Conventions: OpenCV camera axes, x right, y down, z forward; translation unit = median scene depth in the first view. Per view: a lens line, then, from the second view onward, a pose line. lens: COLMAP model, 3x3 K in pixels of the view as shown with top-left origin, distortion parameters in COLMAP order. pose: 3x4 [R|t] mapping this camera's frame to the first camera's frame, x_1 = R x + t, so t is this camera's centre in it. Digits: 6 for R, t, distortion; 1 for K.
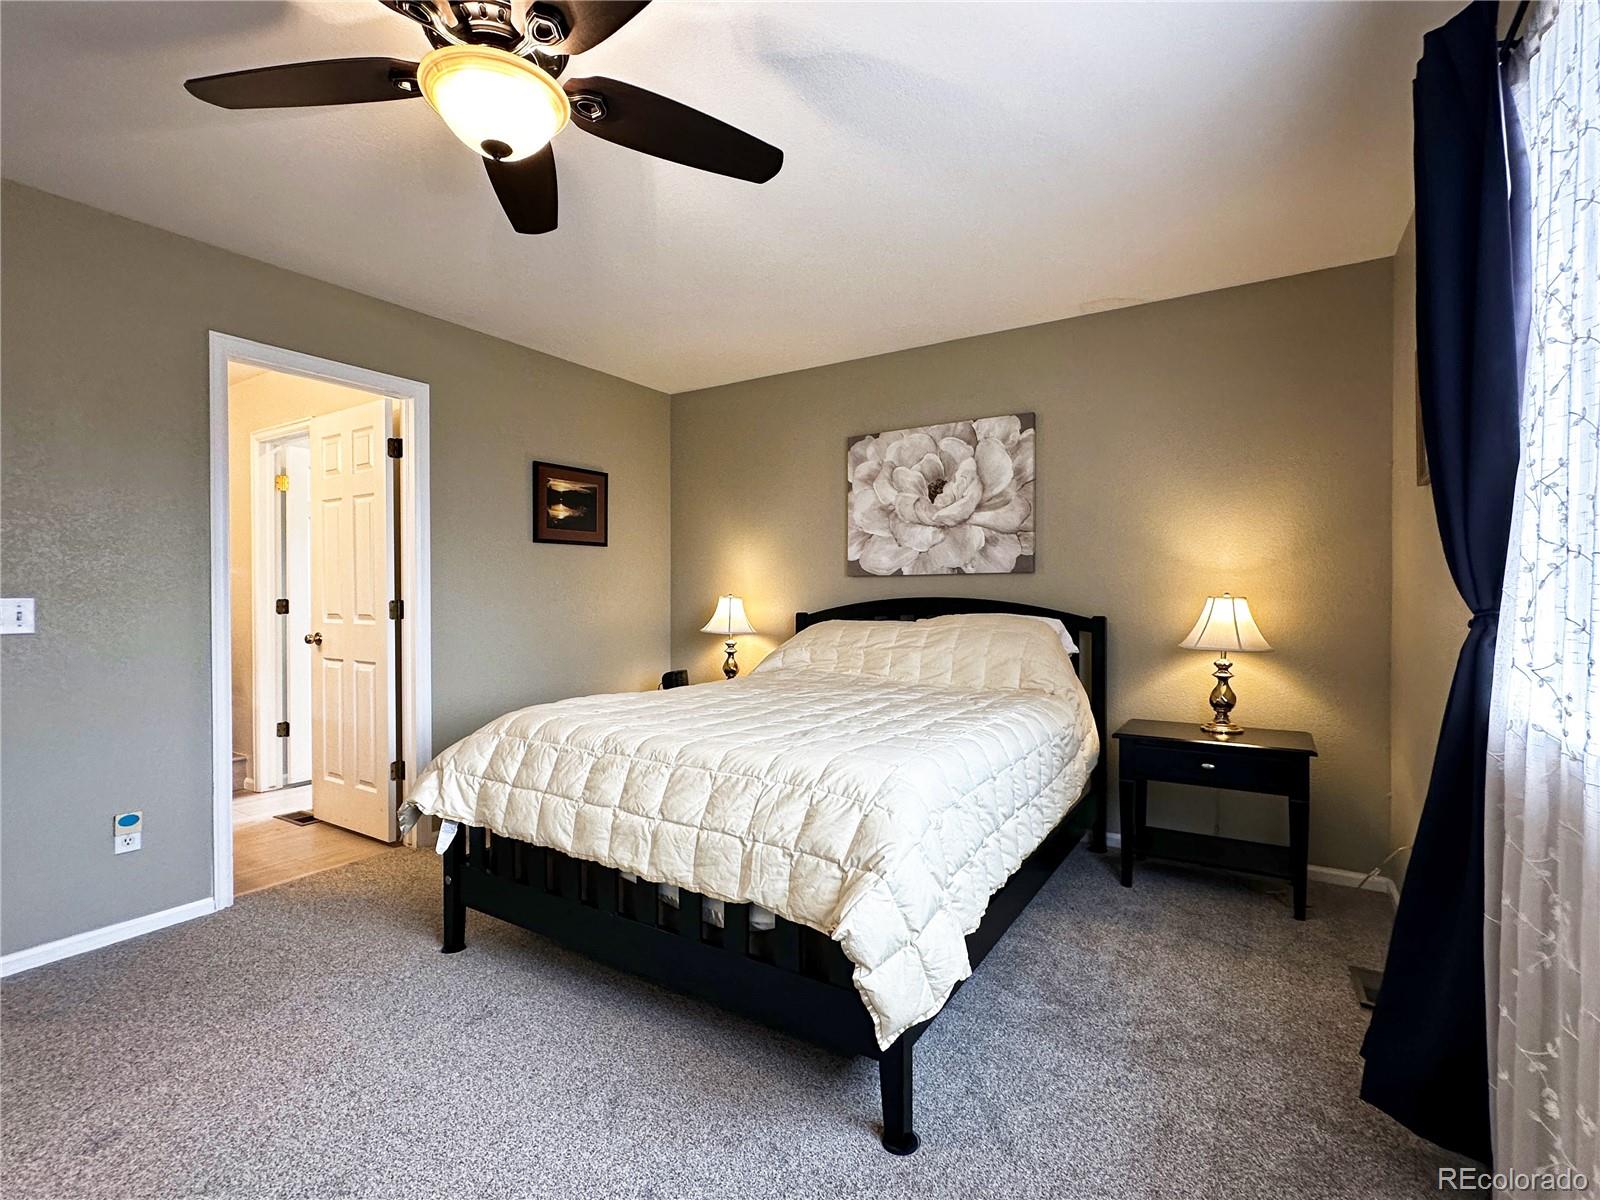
lens RADIAL K [[745.9, 0, 812.2], [0, 745.9, 603.6], [0, 0, 1]] dist [-0.000547, 0.000986]
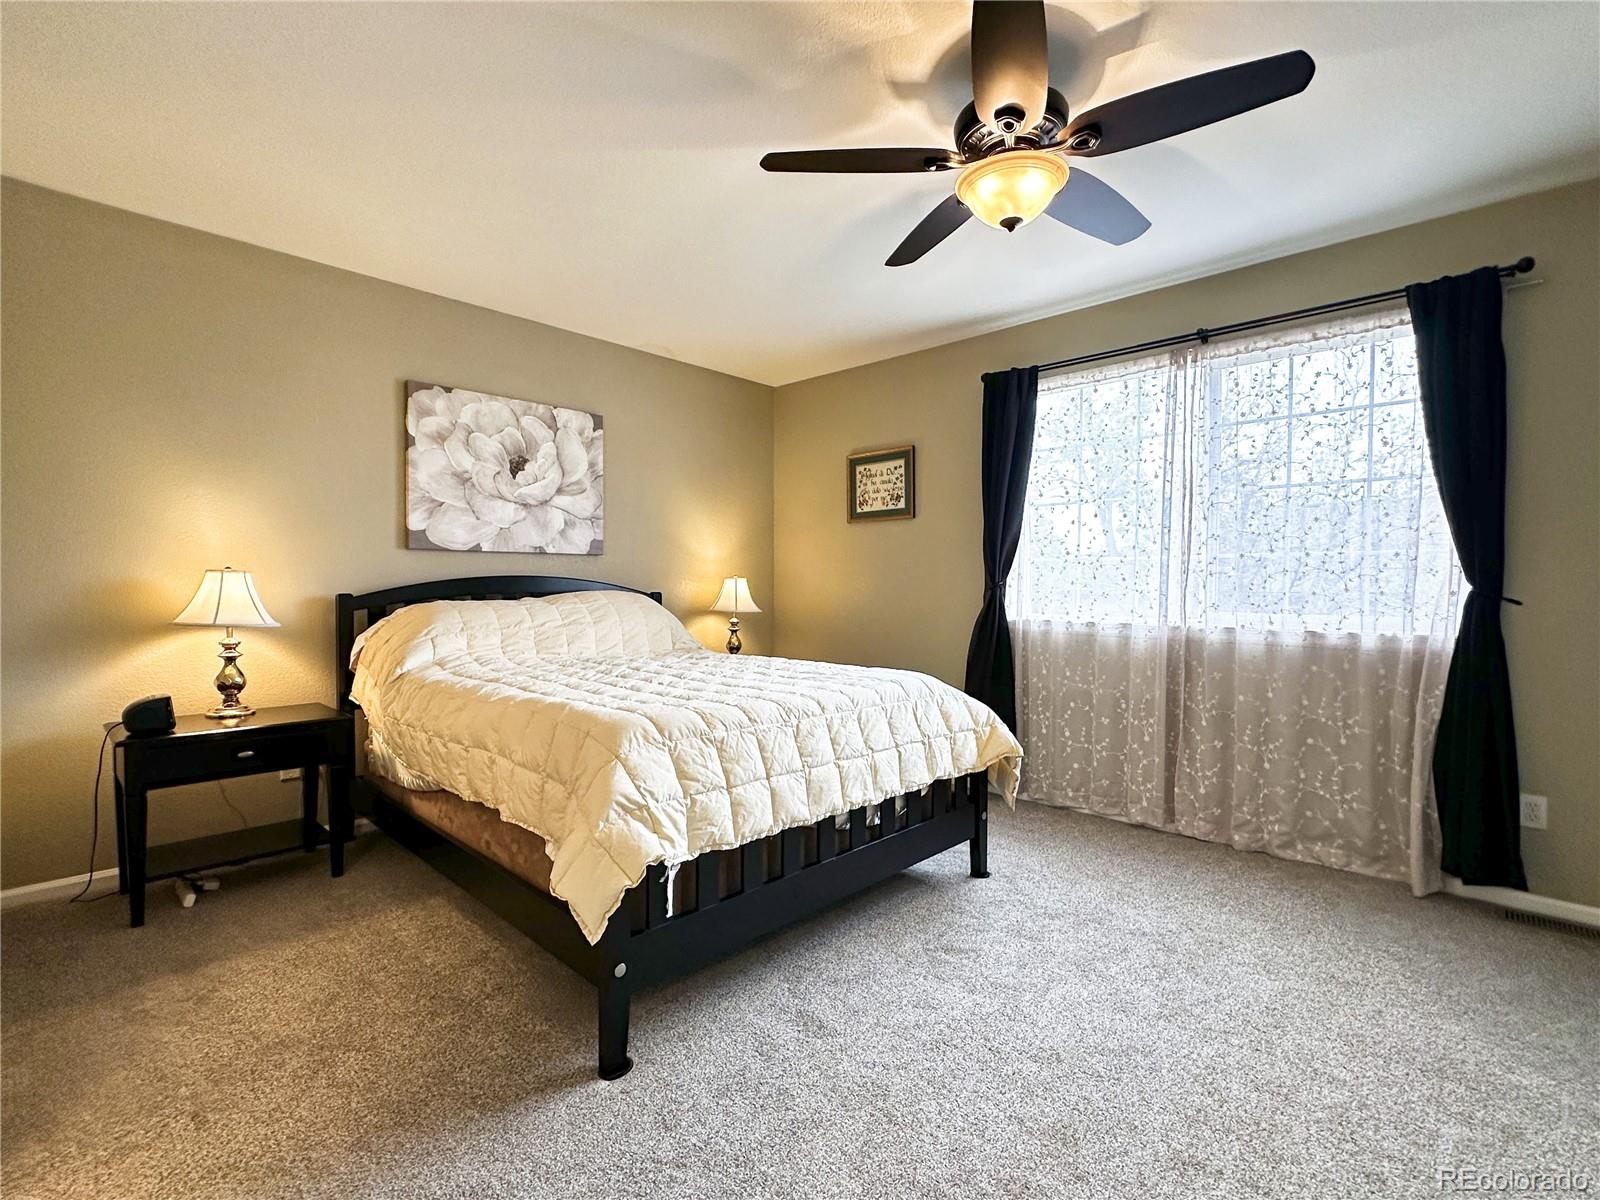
lens RADIAL K [[745.9, 0, 813.3], [0, 745.9, 606.6], [0, 0, 1]] dist [-0.000547, 0.000986]
pose [[0.187096, -0.034805, 0.981725, -0.727406], [-0.006822, 0.999302, 0.036728, -0.006004], [-0.982318, -0.013569, 0.186728, 0.426337]]
